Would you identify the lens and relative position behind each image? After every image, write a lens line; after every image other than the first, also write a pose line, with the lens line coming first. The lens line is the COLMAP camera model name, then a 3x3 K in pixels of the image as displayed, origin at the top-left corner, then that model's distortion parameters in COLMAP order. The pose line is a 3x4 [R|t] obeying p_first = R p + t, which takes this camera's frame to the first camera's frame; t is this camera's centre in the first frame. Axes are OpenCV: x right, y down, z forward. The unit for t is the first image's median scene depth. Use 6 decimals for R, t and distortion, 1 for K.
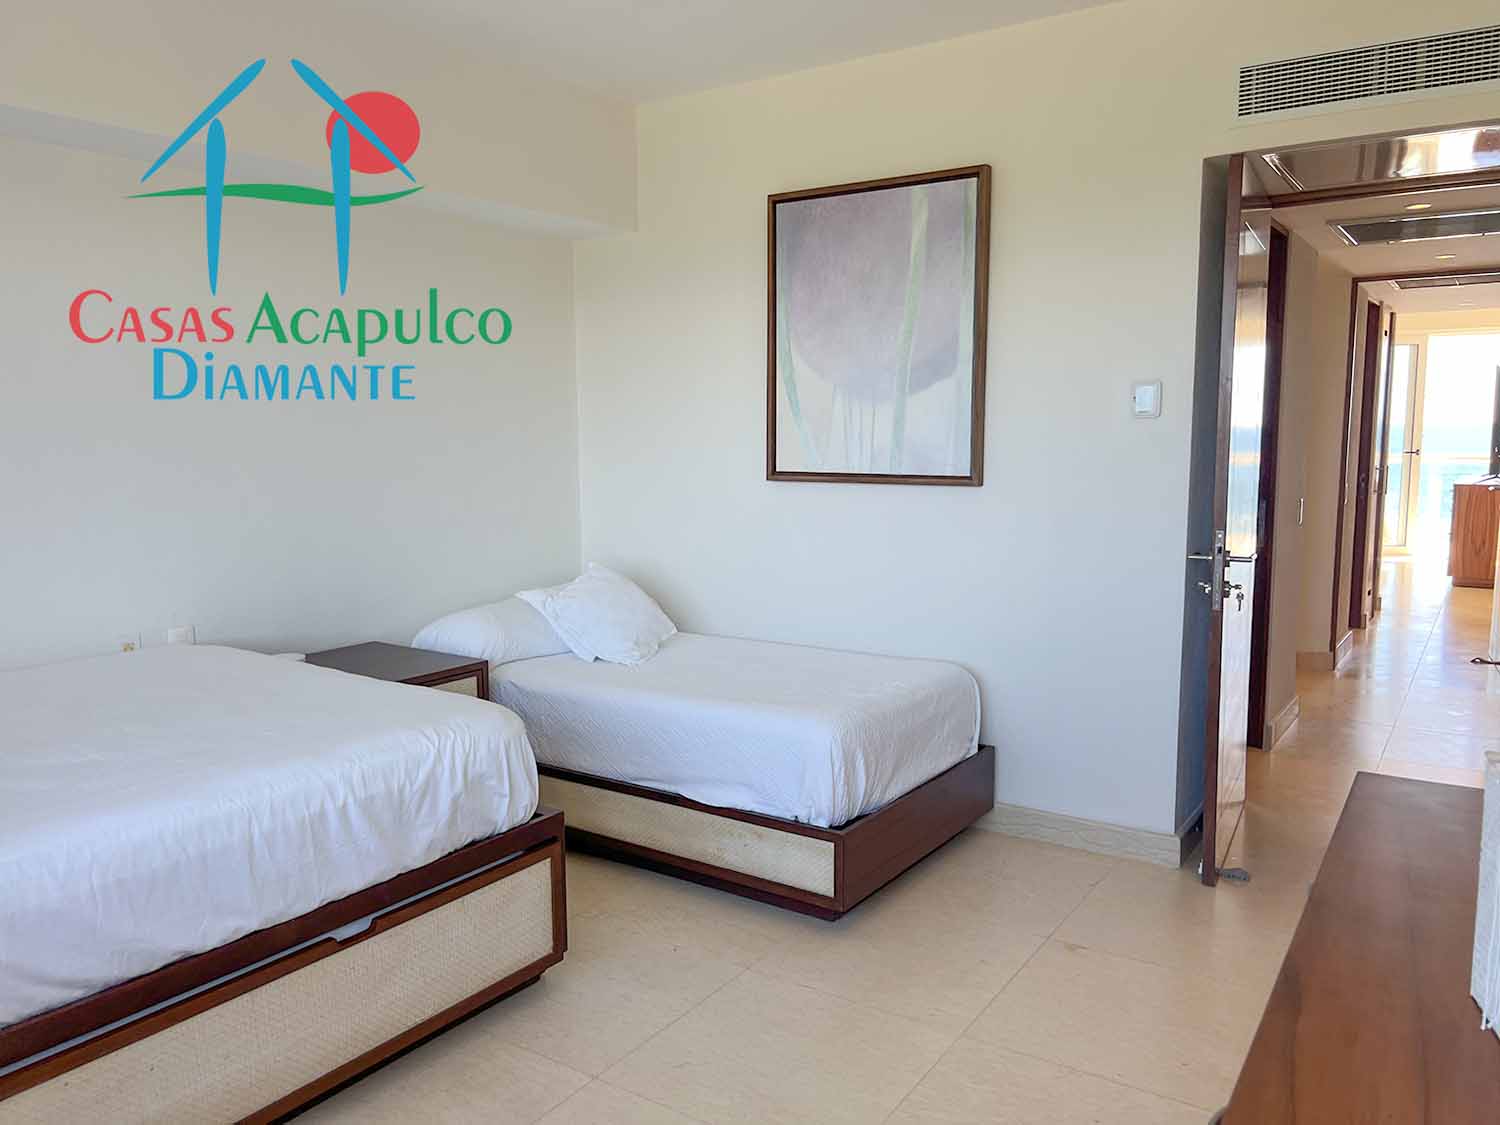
lens RADIAL K [[1133.7, 0, 750.0], [0, 1133.7, 562.5], [0, 0, 1]] dist [0.047250, -0.072917]
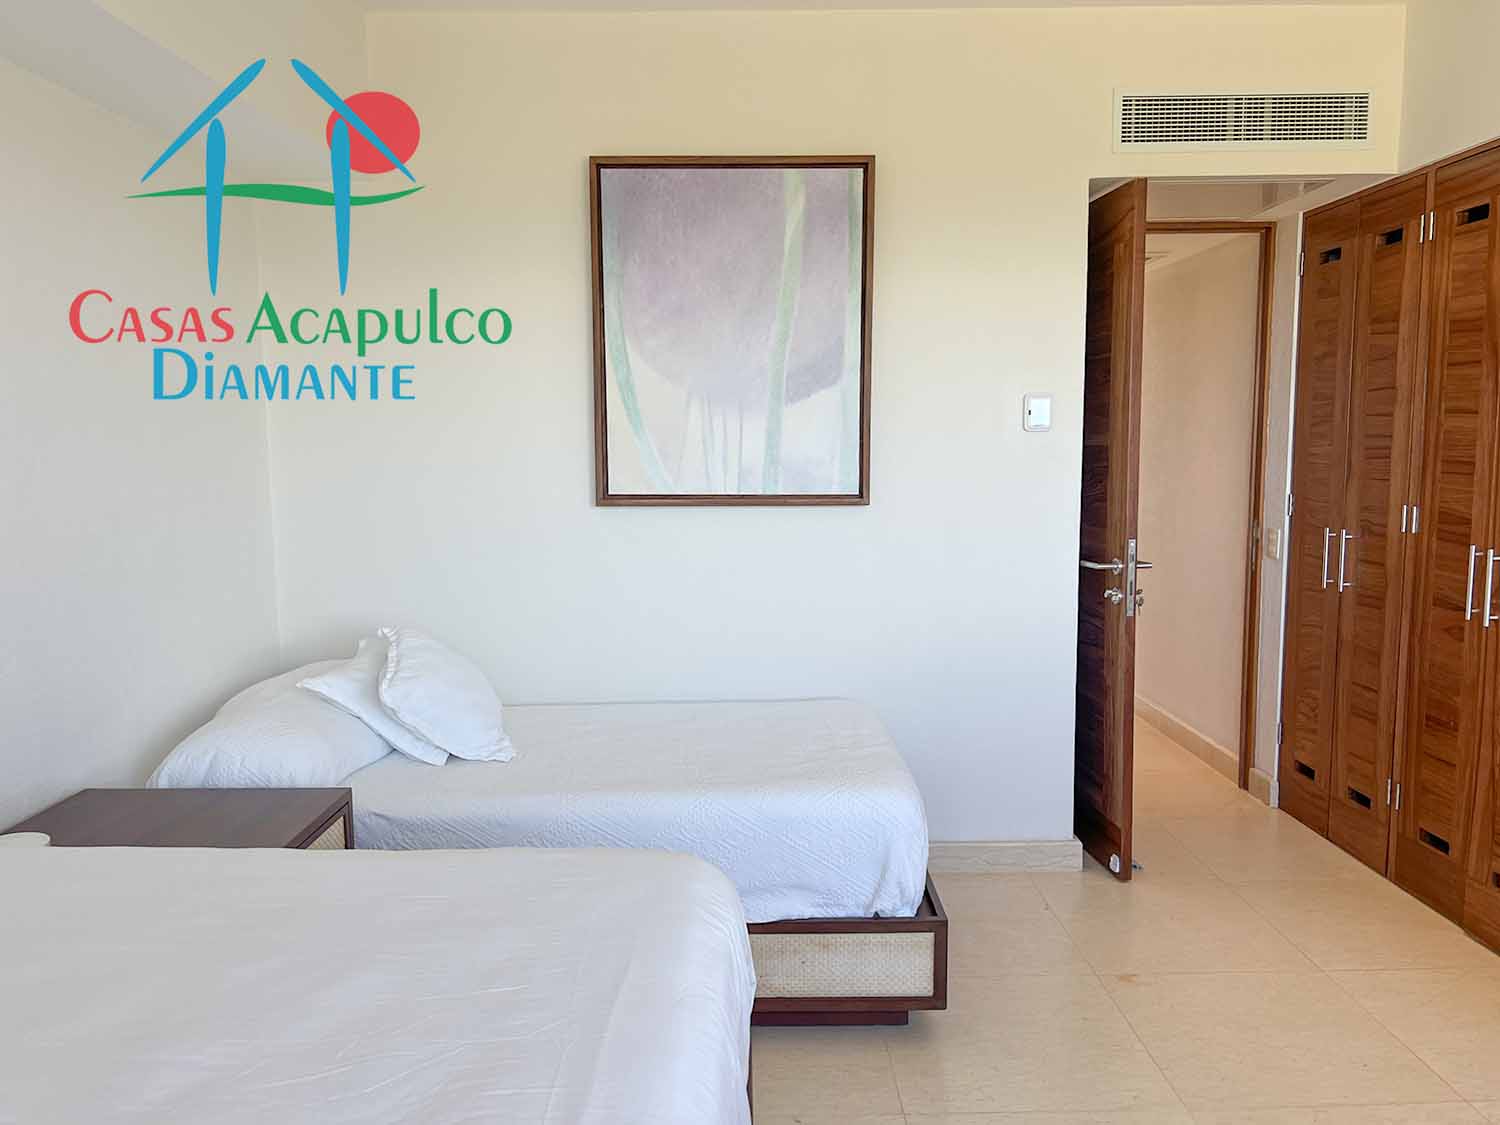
lens RADIAL K [[1133.7, 0, 750.0], [0, 1133.7, 562.5], [0, 0, 1]] dist [0.047250, -0.072917]
pose [[0.818889, -0.062820, 0.570504, -0.401886], [0.070857, 0.997453, 0.008126, -0.034662], [-0.569562, 0.033770, 0.821255, 0.299300]]
